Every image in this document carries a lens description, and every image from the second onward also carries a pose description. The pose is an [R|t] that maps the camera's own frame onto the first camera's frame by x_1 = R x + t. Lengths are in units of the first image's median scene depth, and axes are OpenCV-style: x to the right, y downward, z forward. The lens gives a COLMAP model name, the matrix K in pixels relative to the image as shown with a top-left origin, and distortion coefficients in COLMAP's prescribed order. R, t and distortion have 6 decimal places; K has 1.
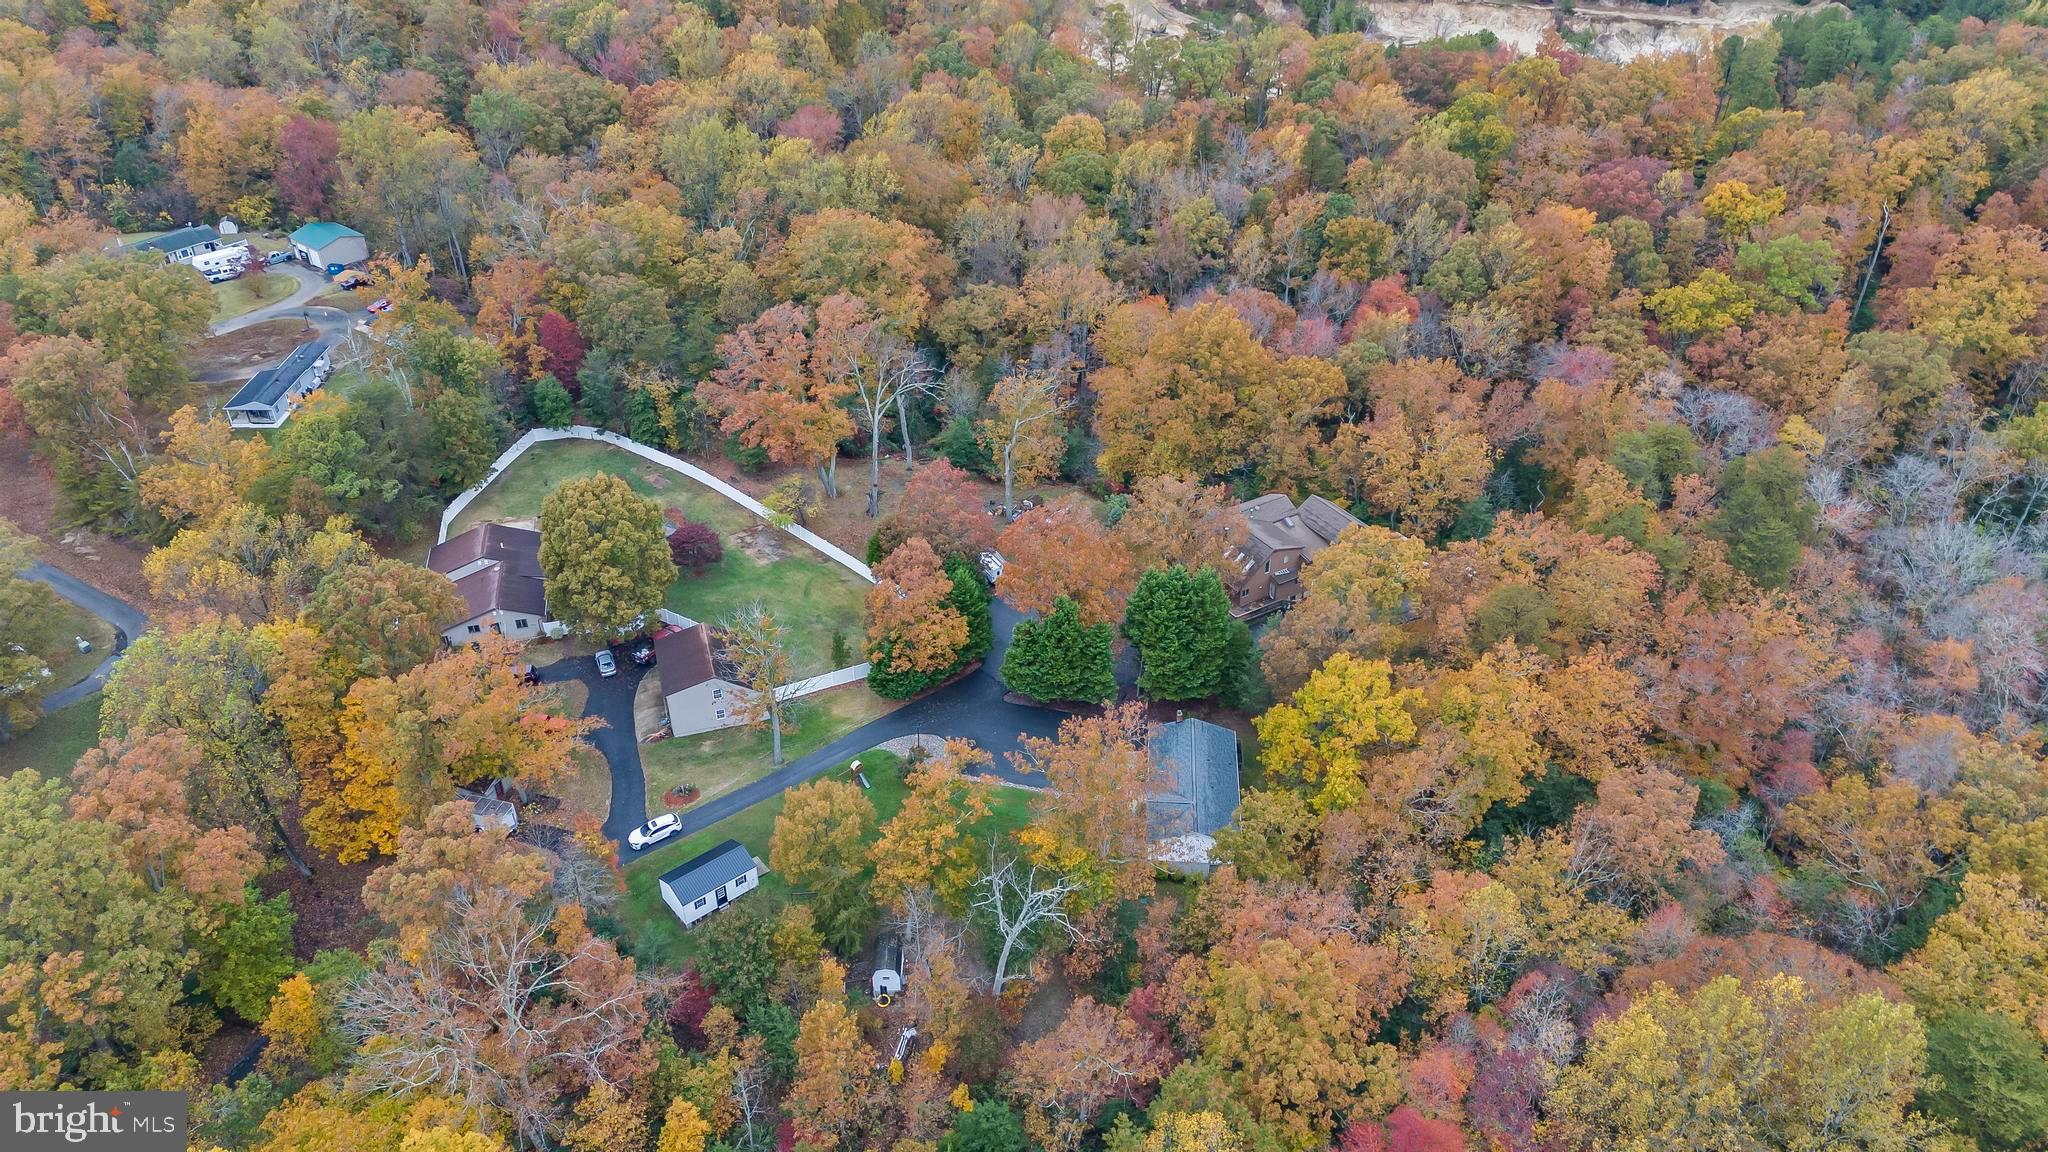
lens RADIAL K [[1475.8, 0, 1024.0], [0, 1475.8, 576.0], [0, 0, 1]] dist [0.019515, -0.005632]
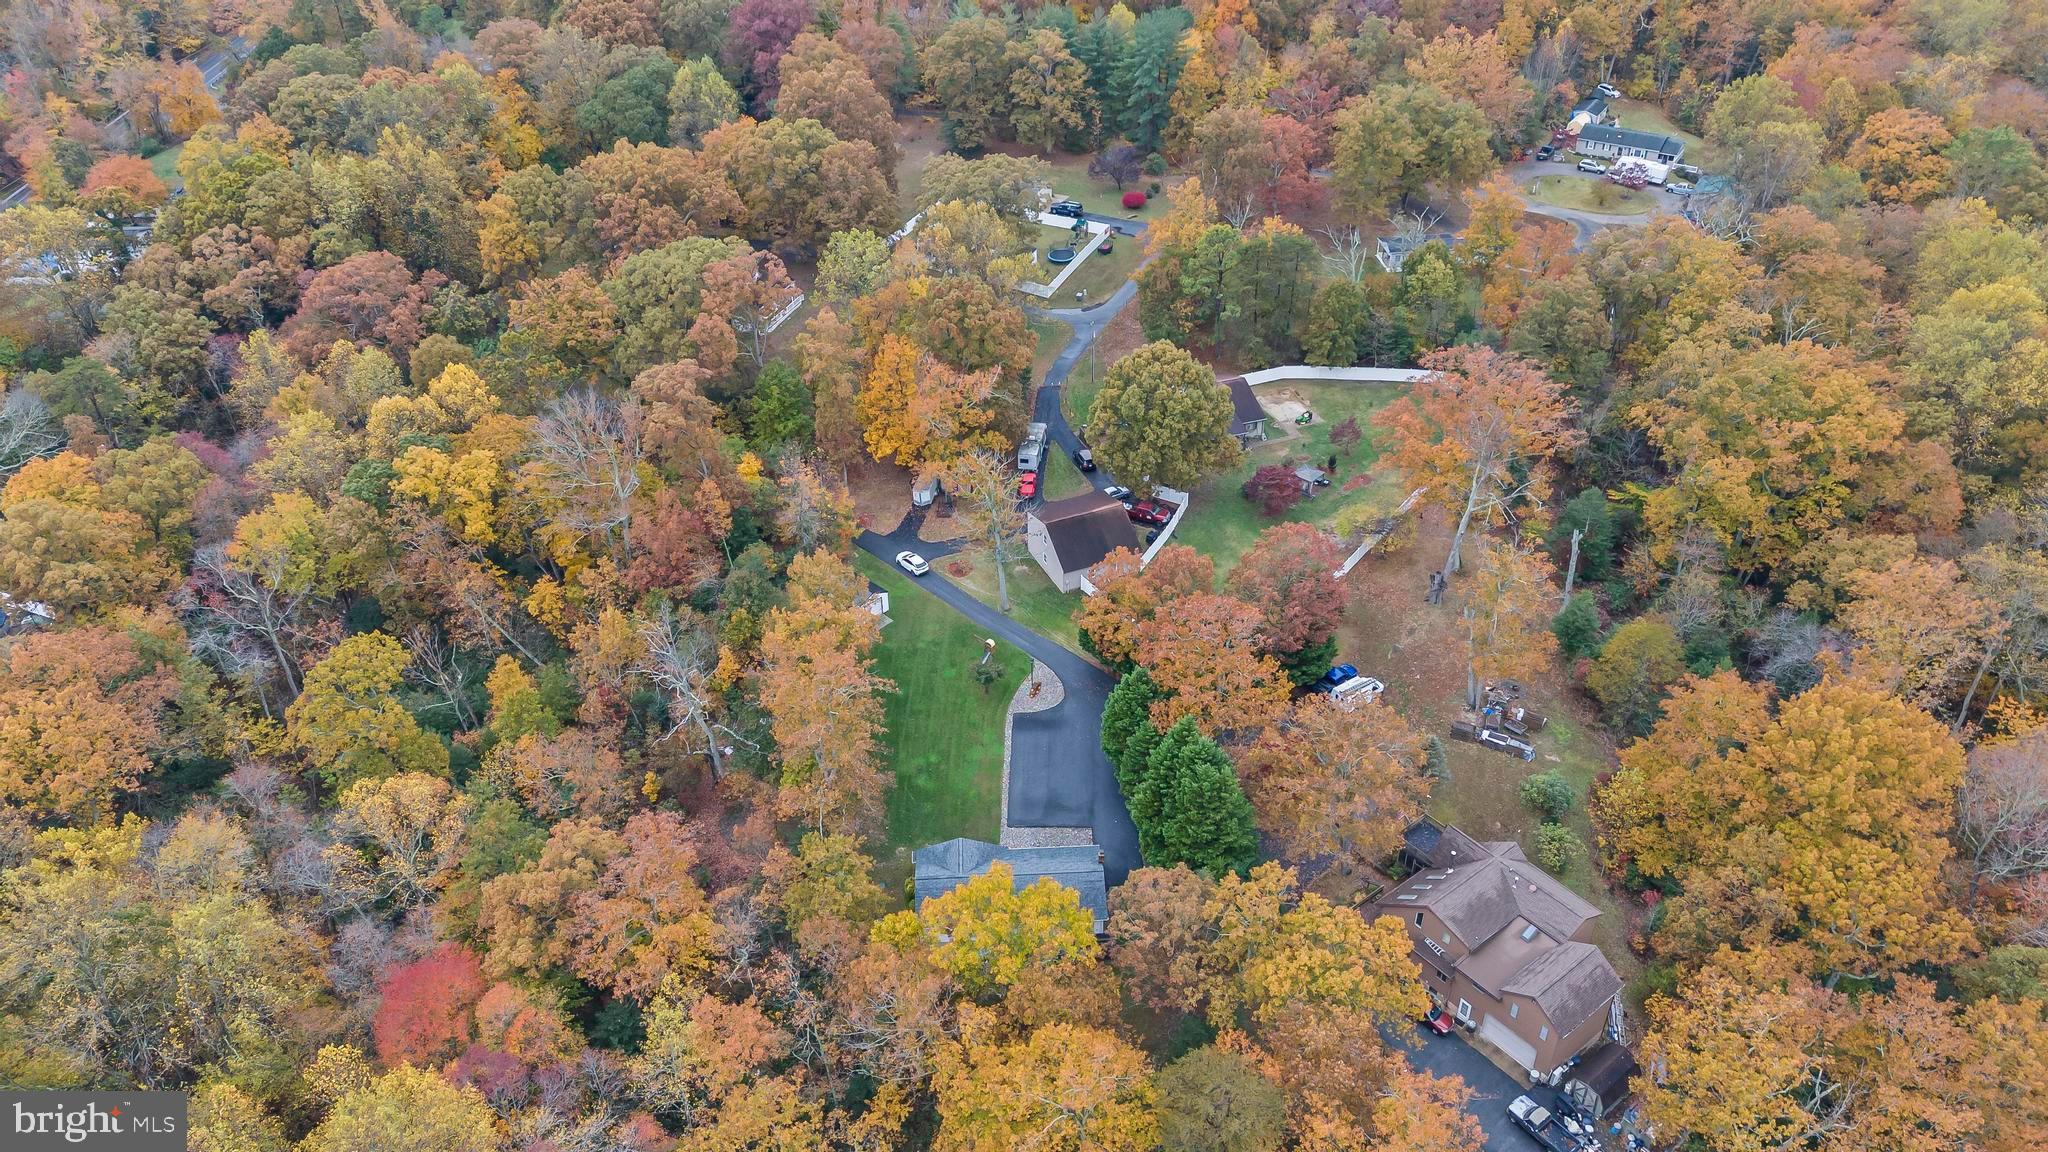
lens RADIAL K [[1475.8, 0, 1024.0], [0, 1475.8, 576.0], [0, 0, 1]] dist [0.019515, -0.005632]
pose [[0.121221, 0.579507, -0.805902, 0.505013], [-0.545929, 0.716991, 0.433457, -0.268632], [0.829016, 0.387421, 0.403284, 0.394037]]
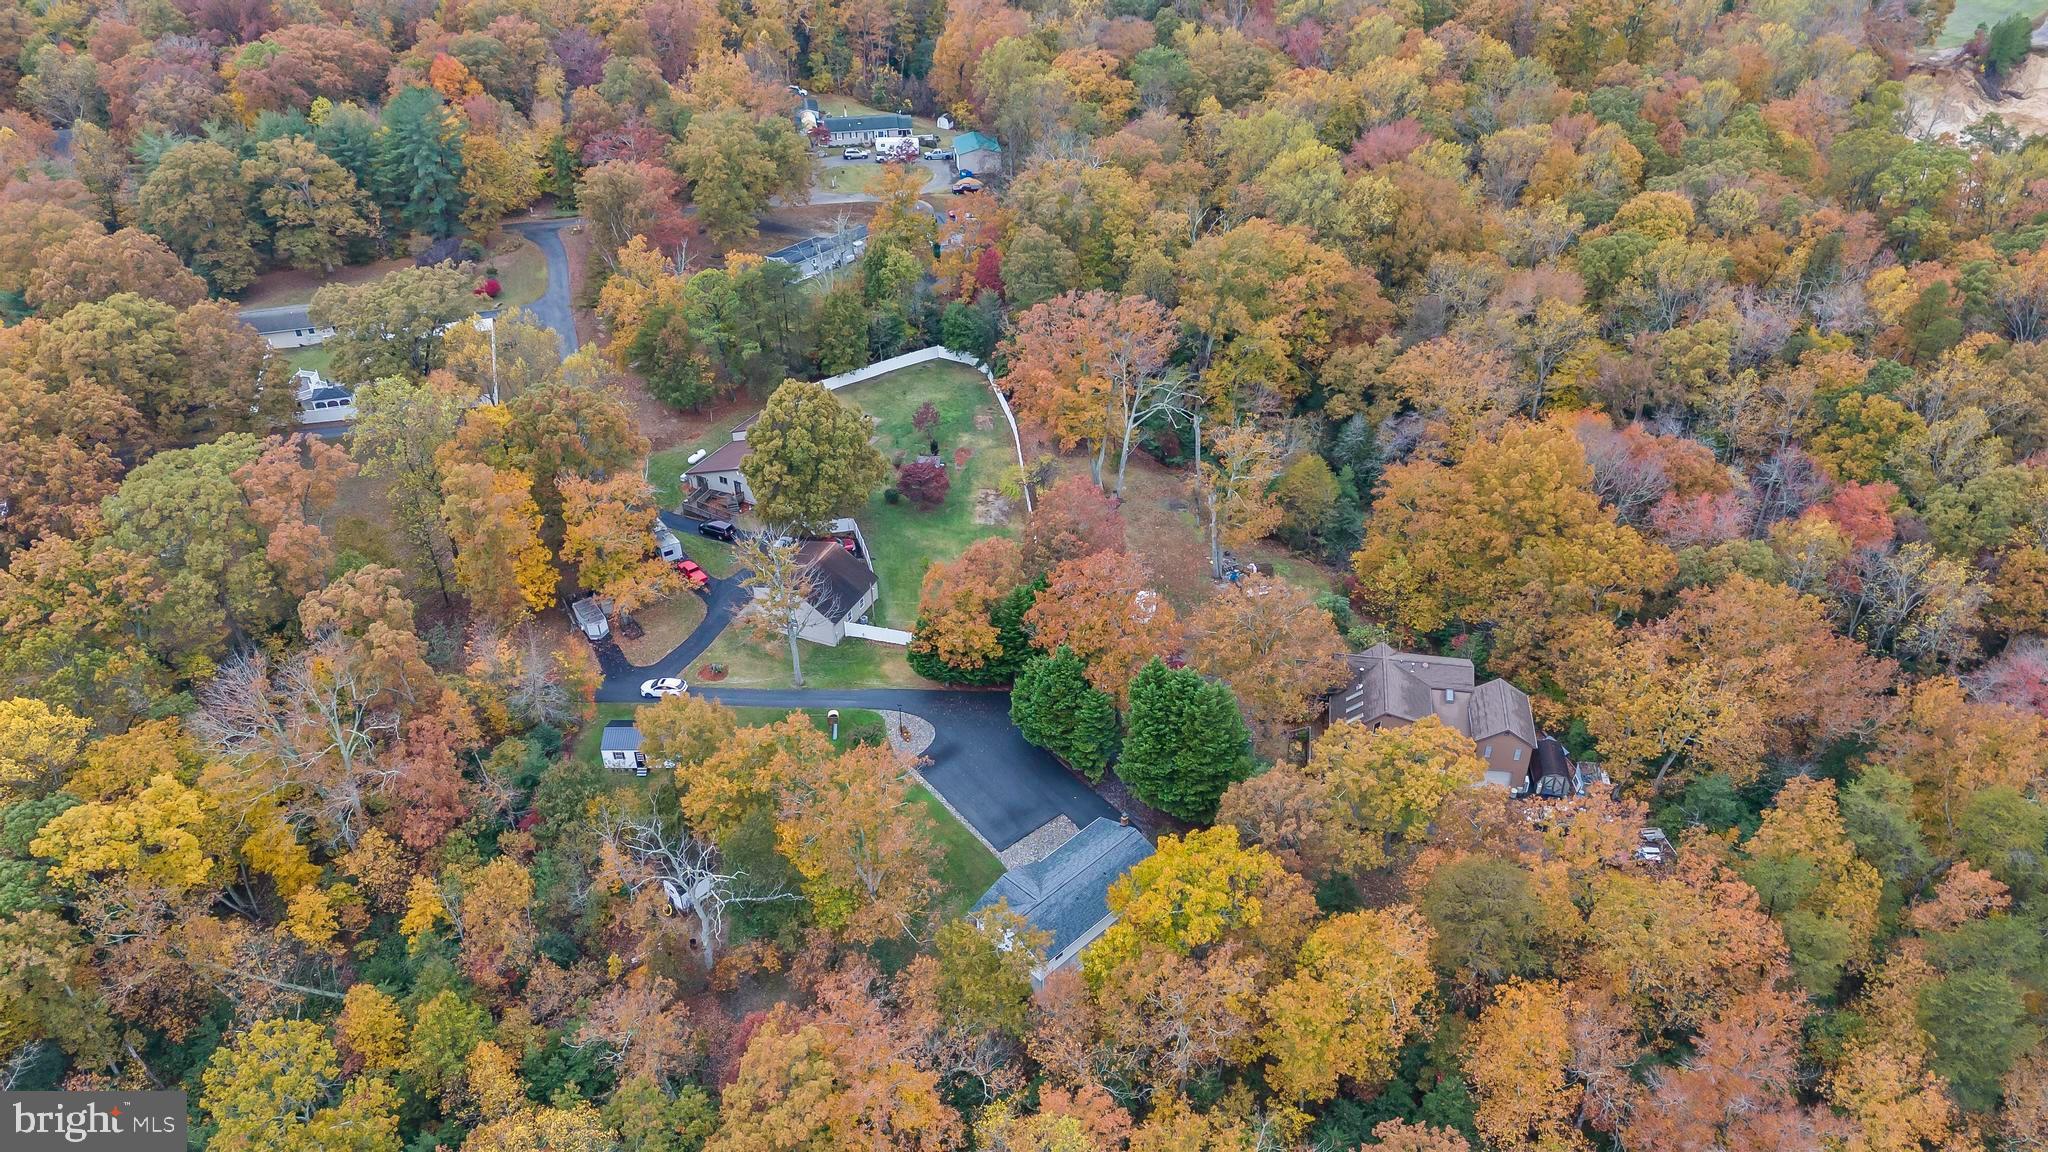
lens RADIAL K [[1475.8, 0, 1024.0], [0, 1475.8, 576.0], [0, 0, 1]] dist [0.019515, -0.005632]
pose [[0.755727, 0.369668, -0.540576, 0.354305], [-0.363688, 0.923365, 0.122997, -0.095217], [0.544617, 0.103649, 0.832255, 0.140028]]
